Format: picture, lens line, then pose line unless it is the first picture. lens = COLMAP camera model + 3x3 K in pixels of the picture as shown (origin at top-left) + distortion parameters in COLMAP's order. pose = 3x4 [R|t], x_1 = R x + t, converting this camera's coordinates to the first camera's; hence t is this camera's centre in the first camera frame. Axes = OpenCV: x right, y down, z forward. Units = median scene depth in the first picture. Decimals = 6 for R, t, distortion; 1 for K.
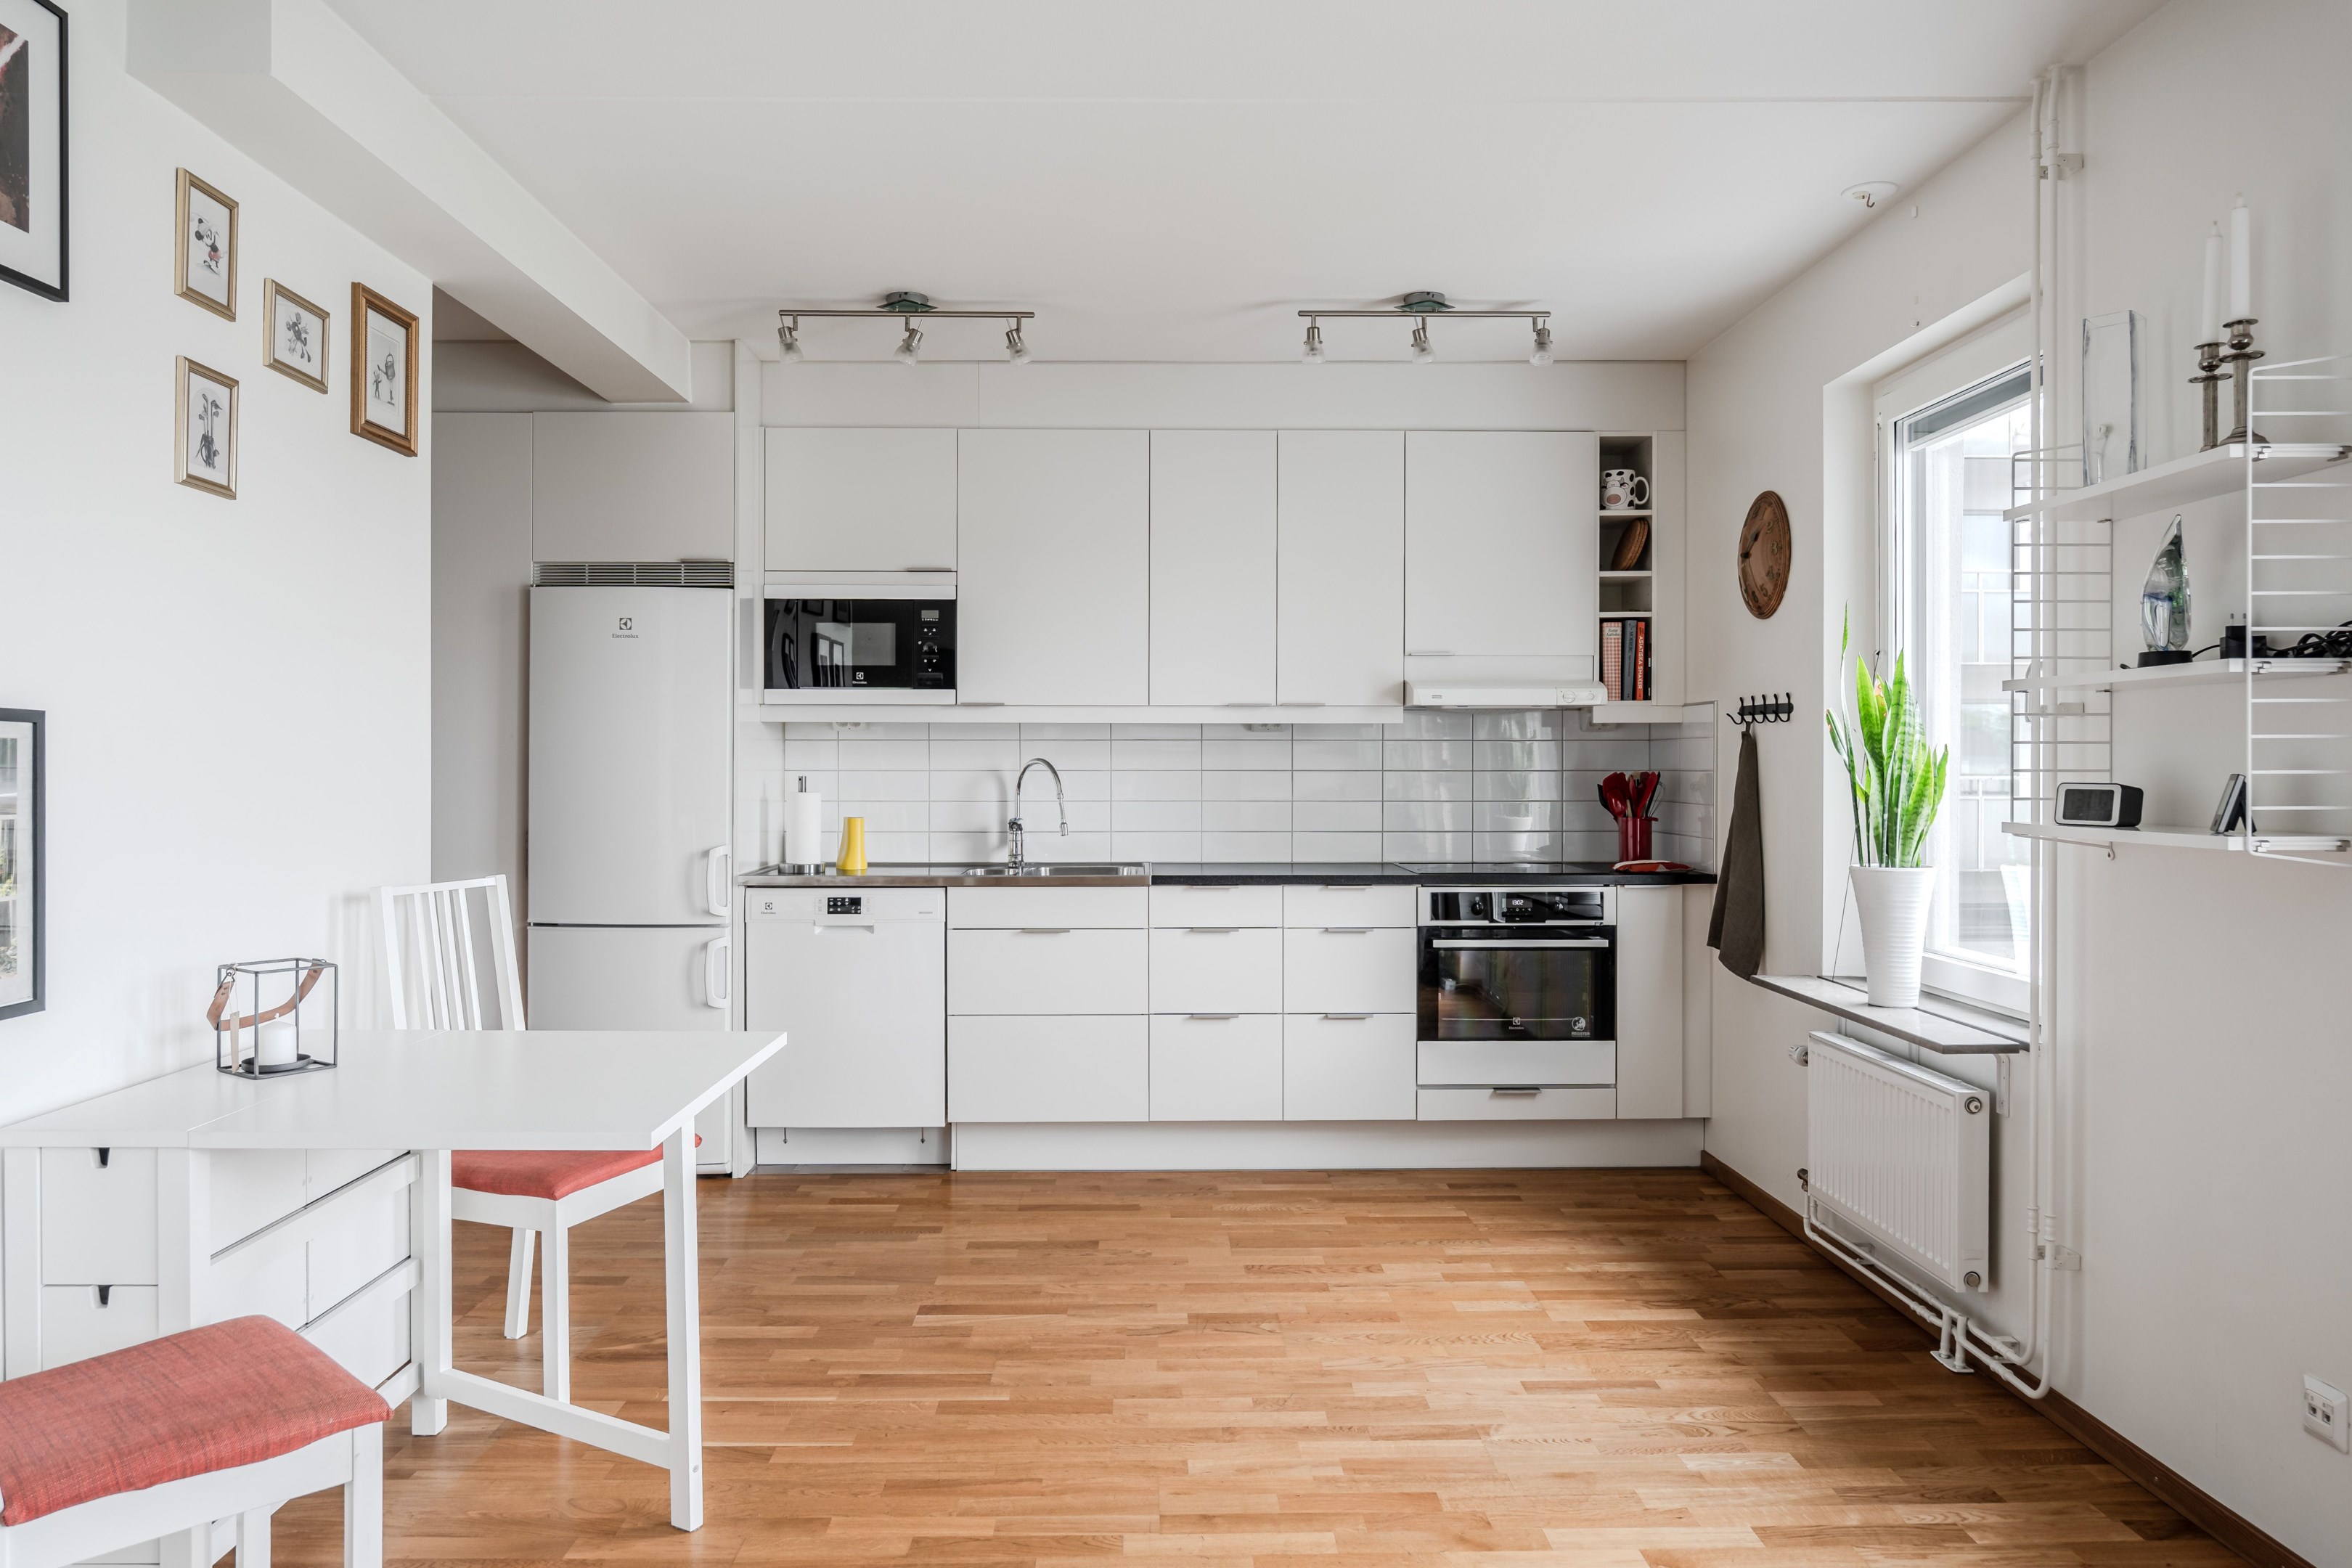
lens RADIAL K [[1551.9, 0, 1171.2], [0, 1551.9, 767.0], [0, 0, 1]] dist [-0.012663, -0.008407]
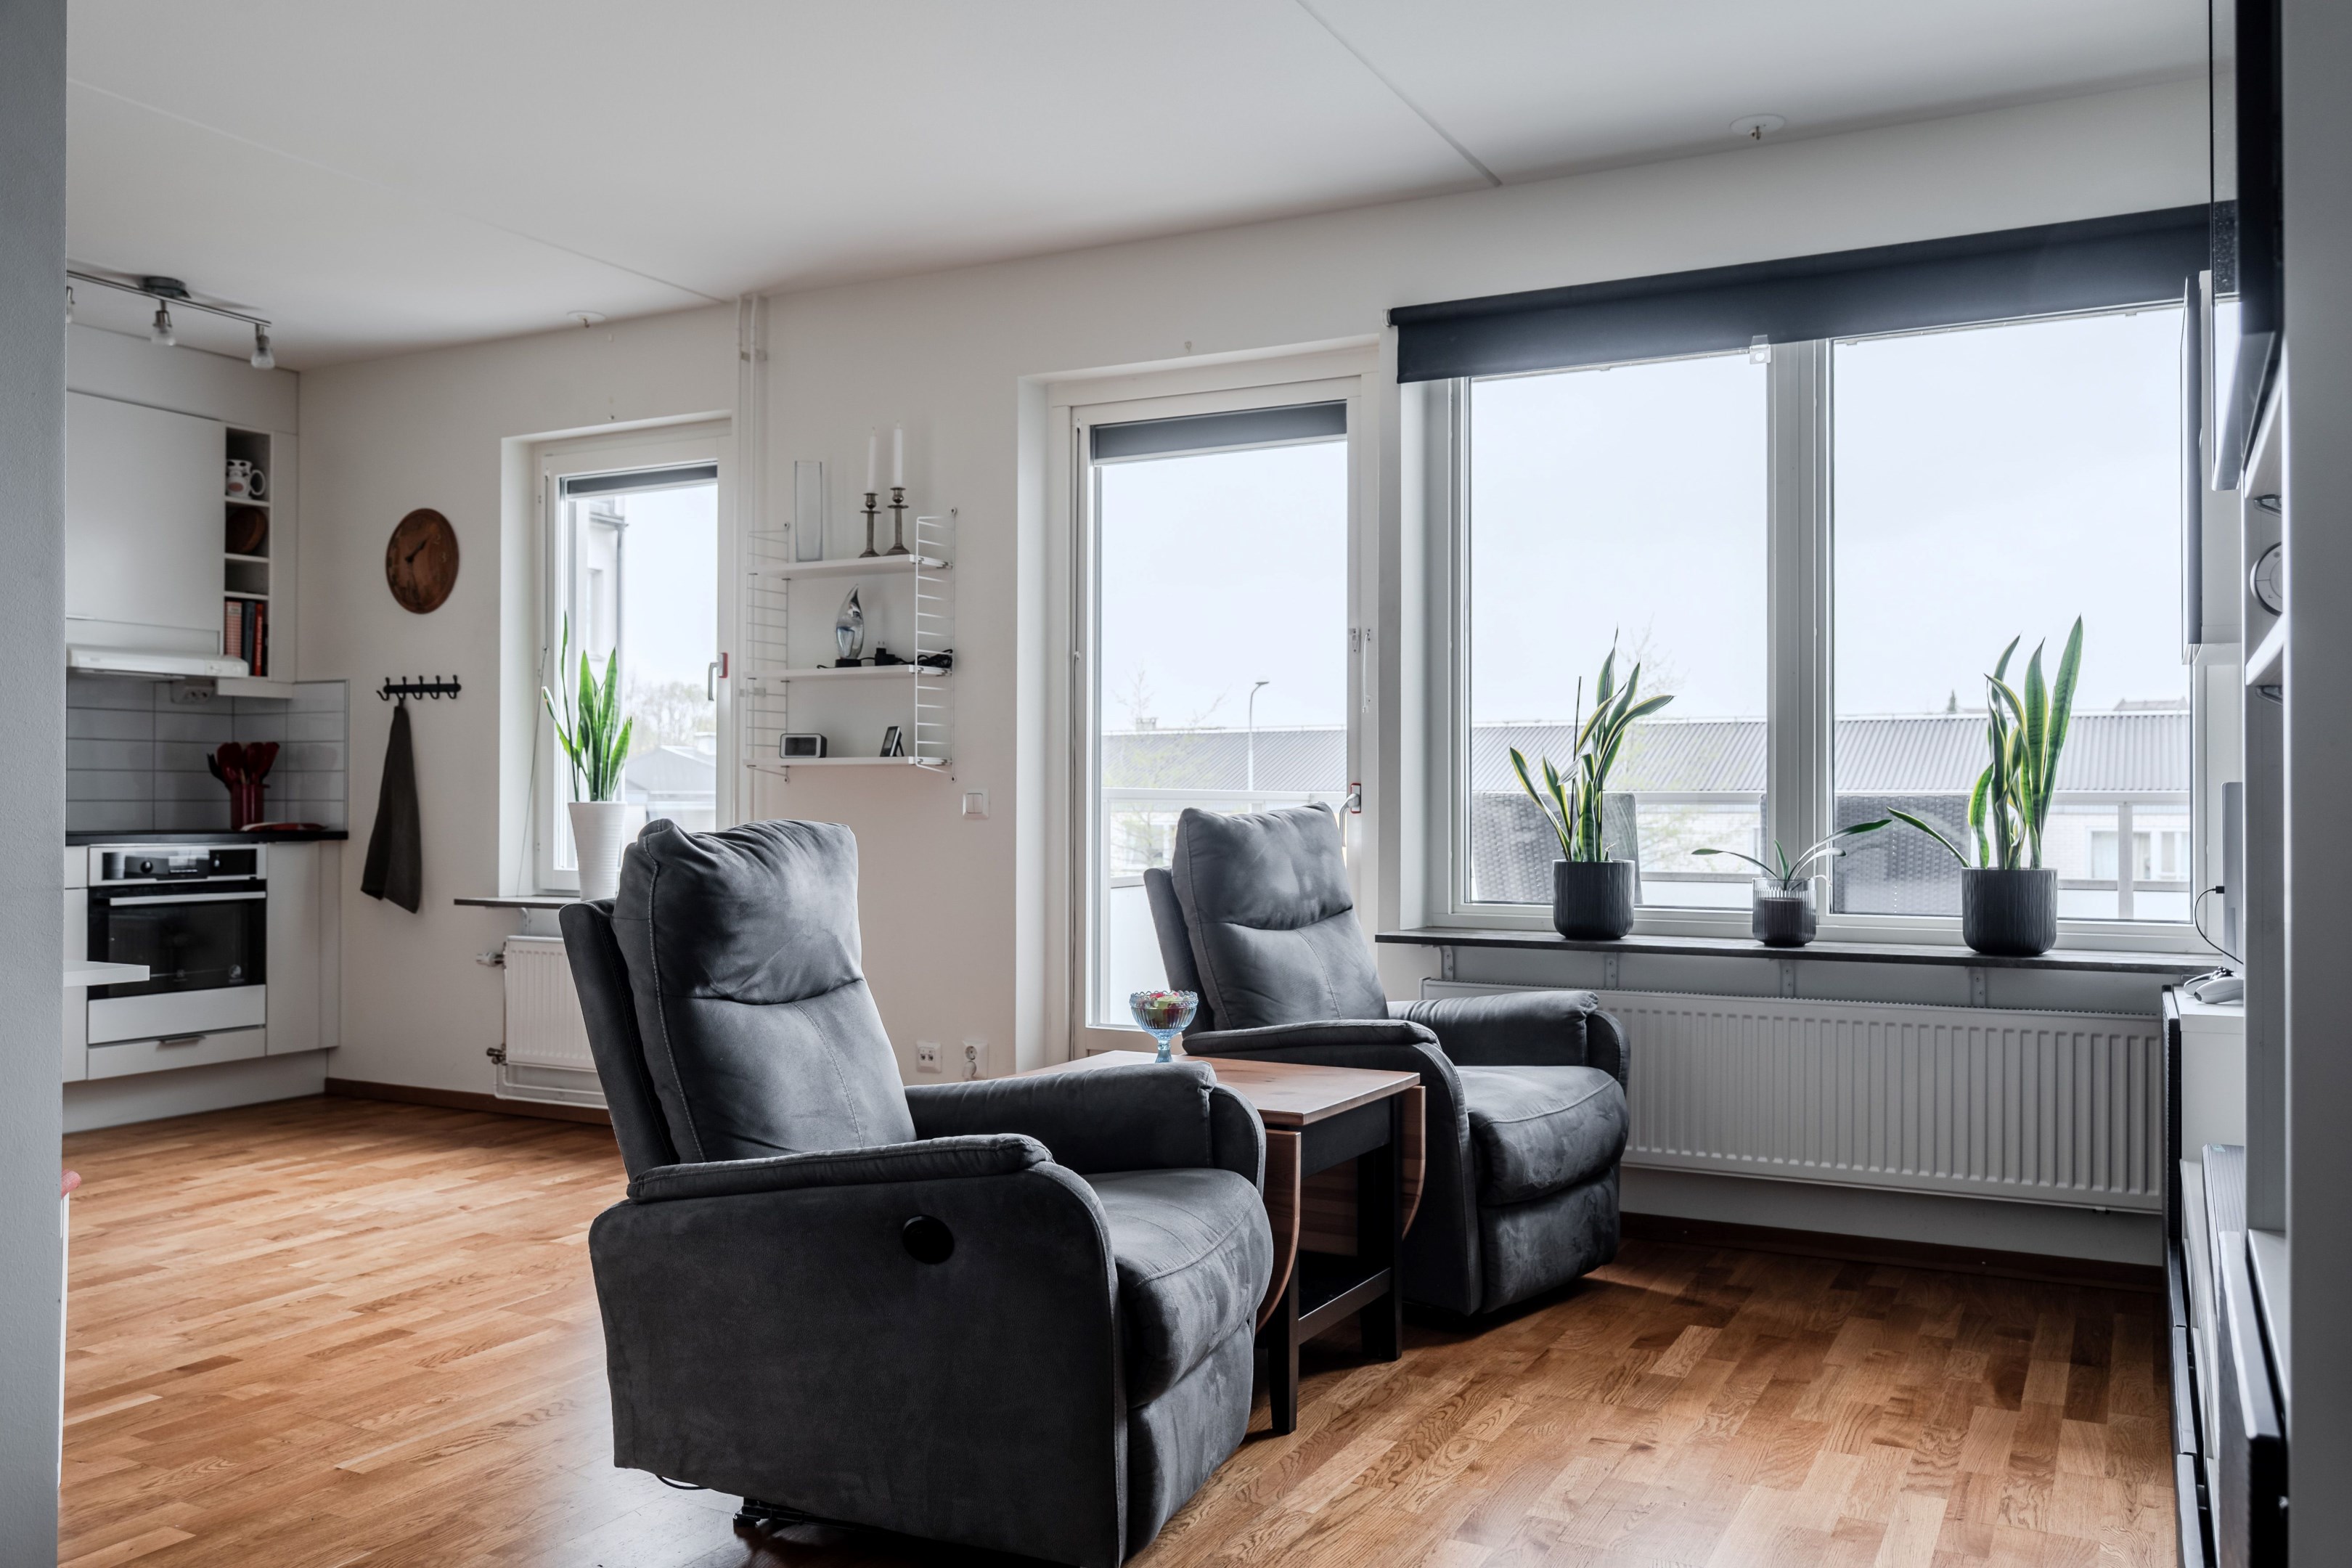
lens RADIAL K [[1890.4, 0, 1175.7], [0, 1890.4, 793.1], [0, 0, 1]] dist [-0.009231, -0.007581]
pose [[0.470937, 0.009512, 0.882115, -0.614645], [-0.000900, 0.999947, -0.010301, 0.056956], [-0.882166, 0.004057, 0.470921, -0.205886]]
